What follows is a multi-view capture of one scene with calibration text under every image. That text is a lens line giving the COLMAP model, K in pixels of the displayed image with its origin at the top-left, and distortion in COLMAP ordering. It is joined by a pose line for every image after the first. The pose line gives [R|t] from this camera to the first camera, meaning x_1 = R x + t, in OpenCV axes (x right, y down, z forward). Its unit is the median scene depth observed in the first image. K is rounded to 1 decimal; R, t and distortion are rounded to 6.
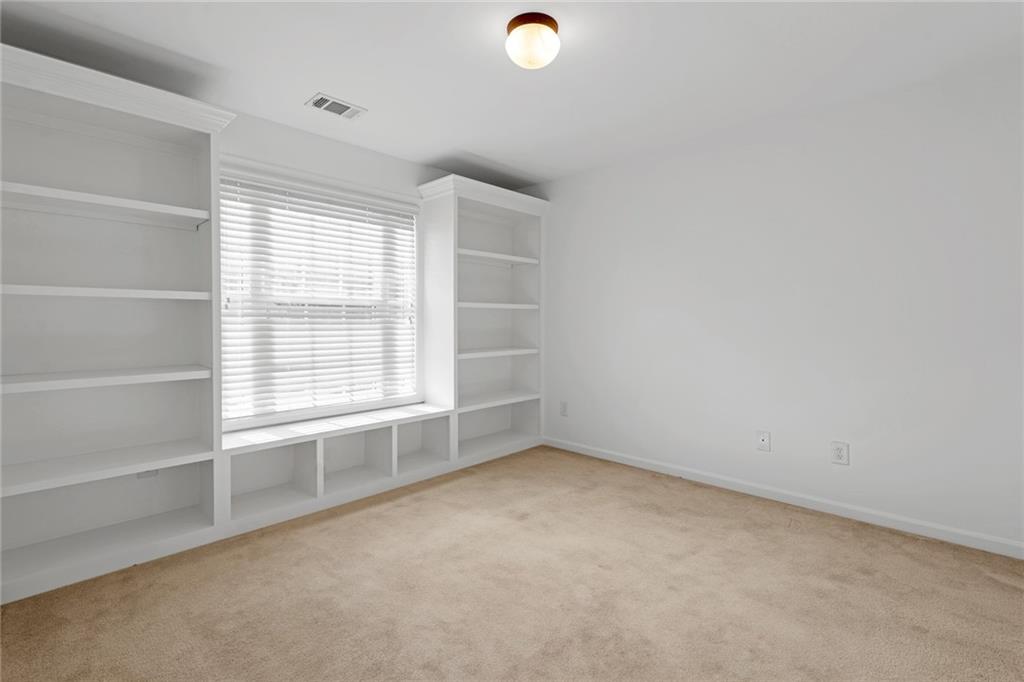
lens RADIAL K [[476.0, 0, 512.3], [0, 476.0, 322.1], [0, 0, 1]] dist [0.001749, 0.000106]
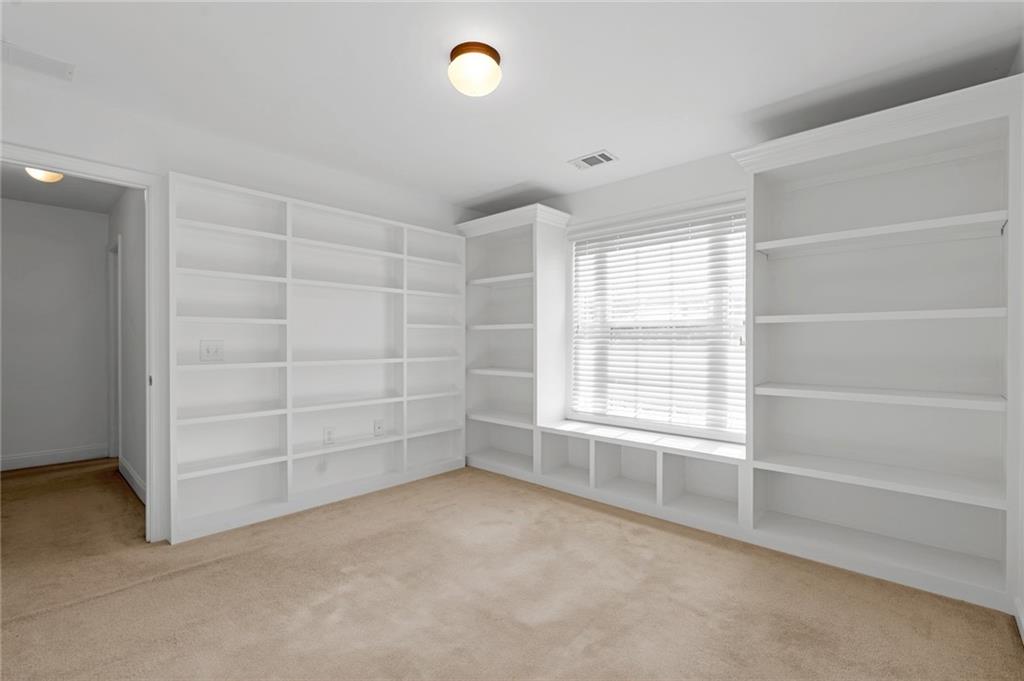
lens RADIAL K [[457.6, 0, 512.0], [0, 457.6, 340.5], [0, 0, 1]] dist [-0.002246, -0.000219]
pose [[0.006343, -0.004005, -0.999972, 0.690034], [-0.005591, 0.999976, -0.004041, 0.000206], [0.999964, 0.005616, 0.006321, 0.724147]]
